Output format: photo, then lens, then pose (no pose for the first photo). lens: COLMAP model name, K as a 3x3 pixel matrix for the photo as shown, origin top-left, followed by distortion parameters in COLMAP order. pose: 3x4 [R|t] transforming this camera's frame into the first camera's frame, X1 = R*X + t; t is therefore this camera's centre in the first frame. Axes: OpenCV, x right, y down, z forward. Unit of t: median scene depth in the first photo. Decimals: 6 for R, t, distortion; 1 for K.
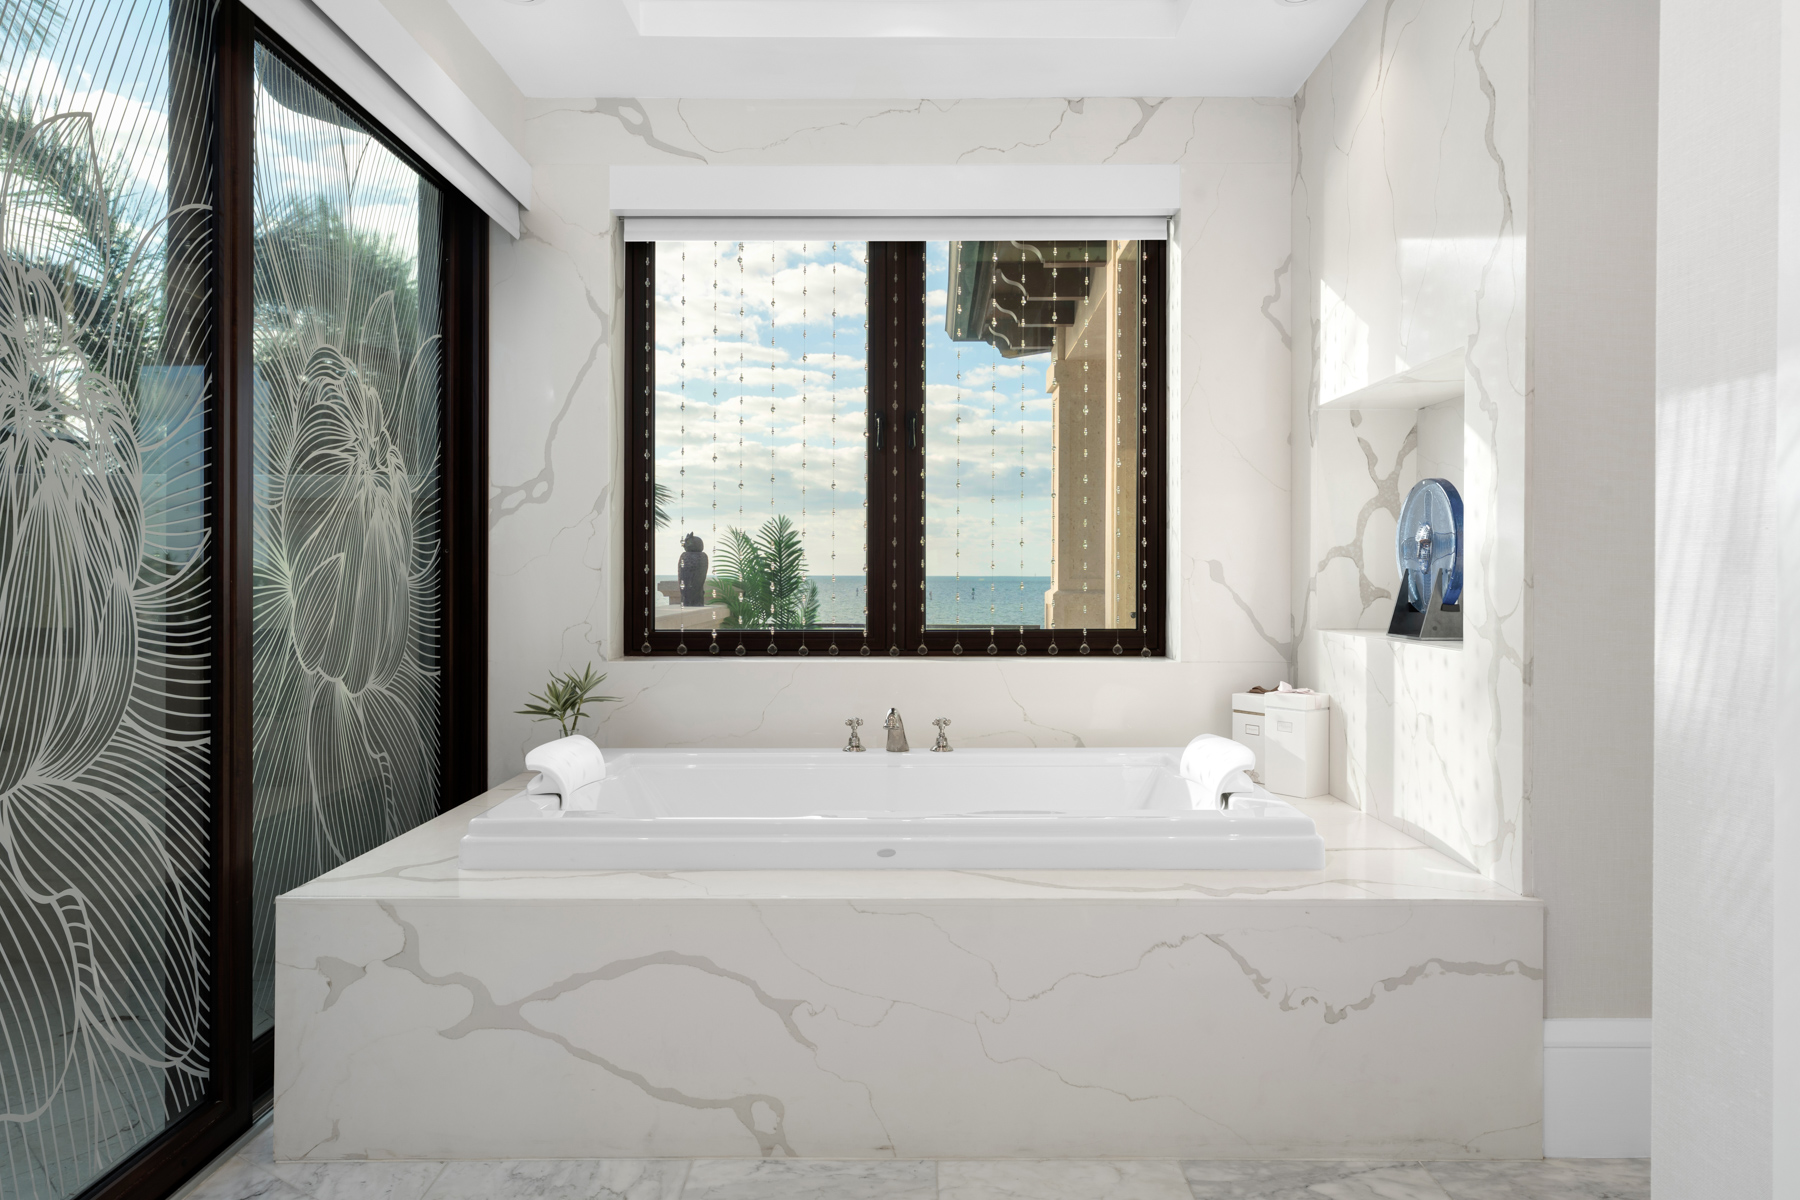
lens RADIAL K [[1220.9, 0, 901.9], [0, 1220.9, 585.5], [0, 0, 1]] dist [-0.010282, -0.006679]
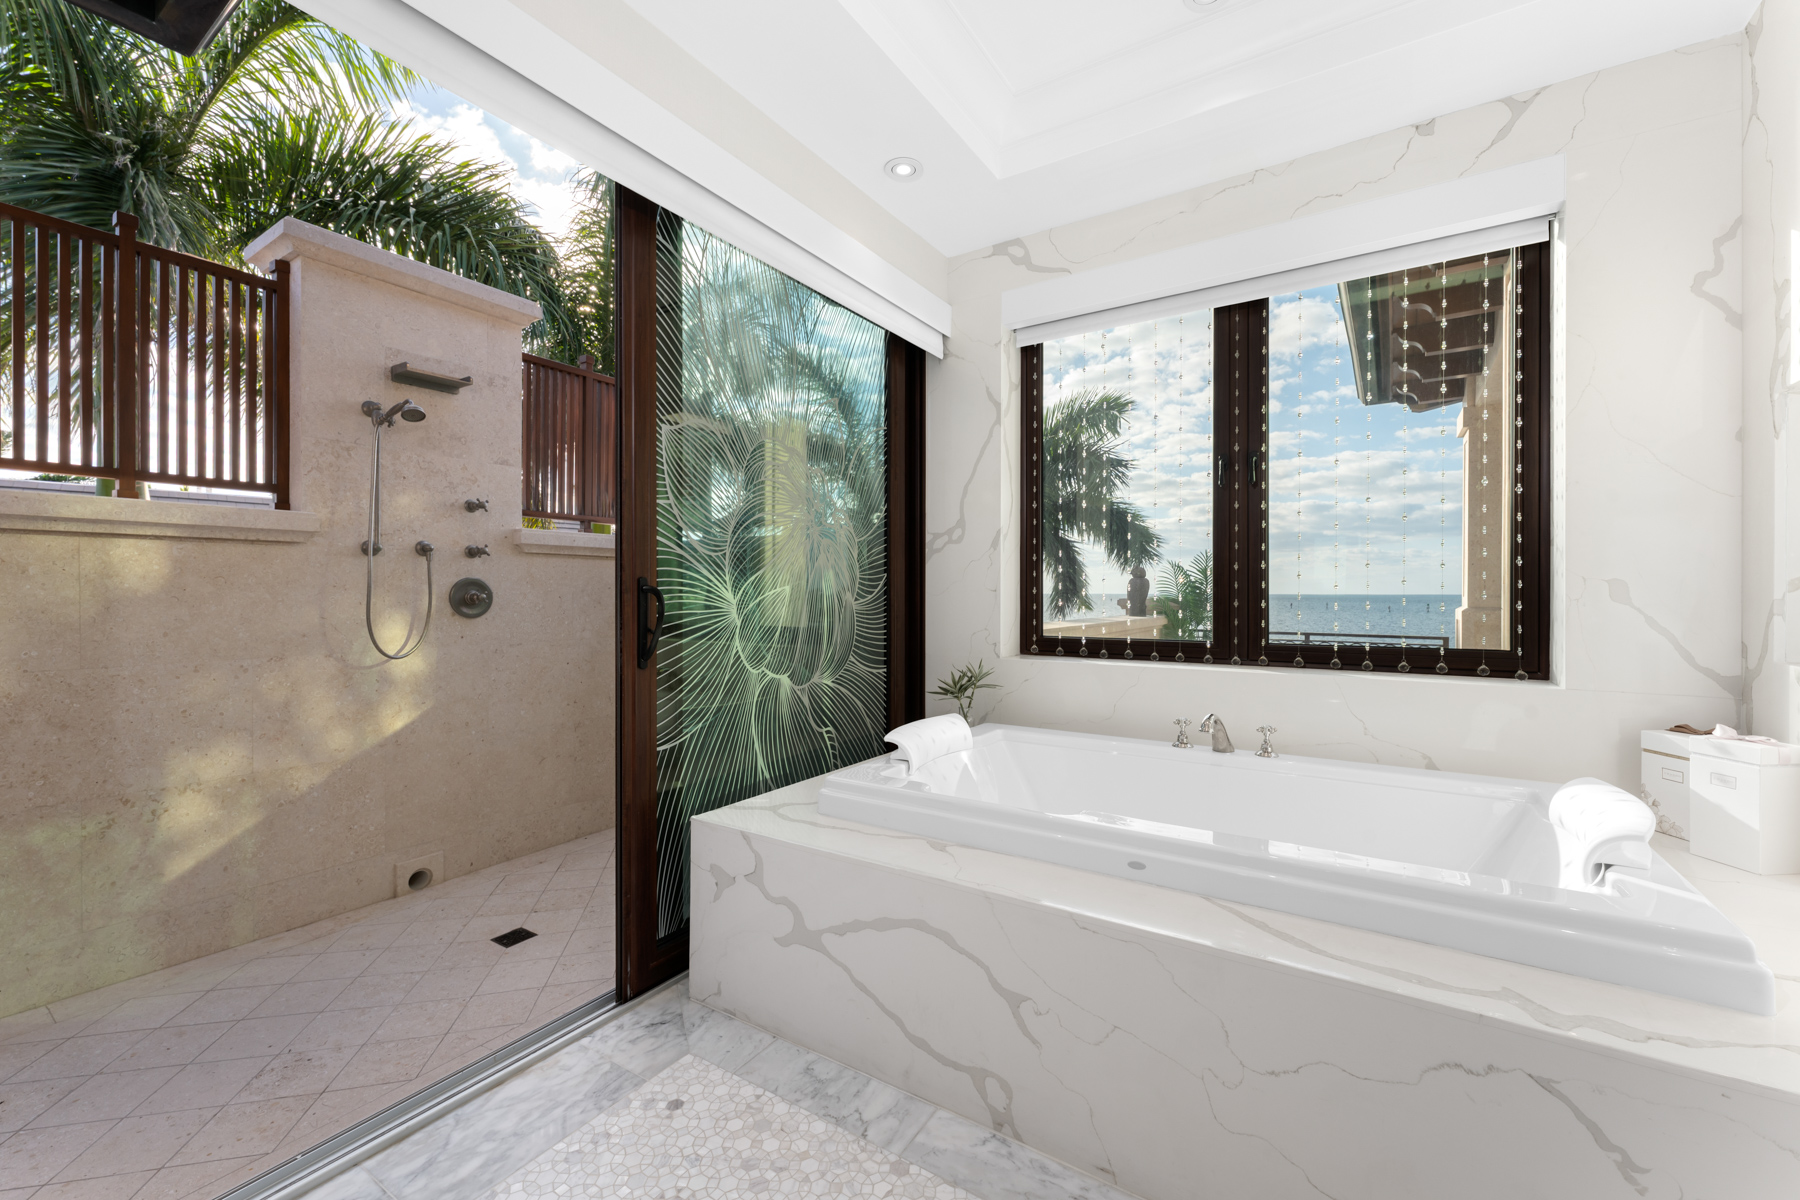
lens RADIAL K [[732.7, 0, 887.9], [0, 732.7, 595.4], [0, 0, 1]] dist [-0.008934, 0.002449]
pose [[0.832649, 0.000692, -0.553801, 0.112996], [-0.004392, 0.999976, -0.005354, -0.003077], [0.553784, 0.006891, 0.832632, 0.271479]]
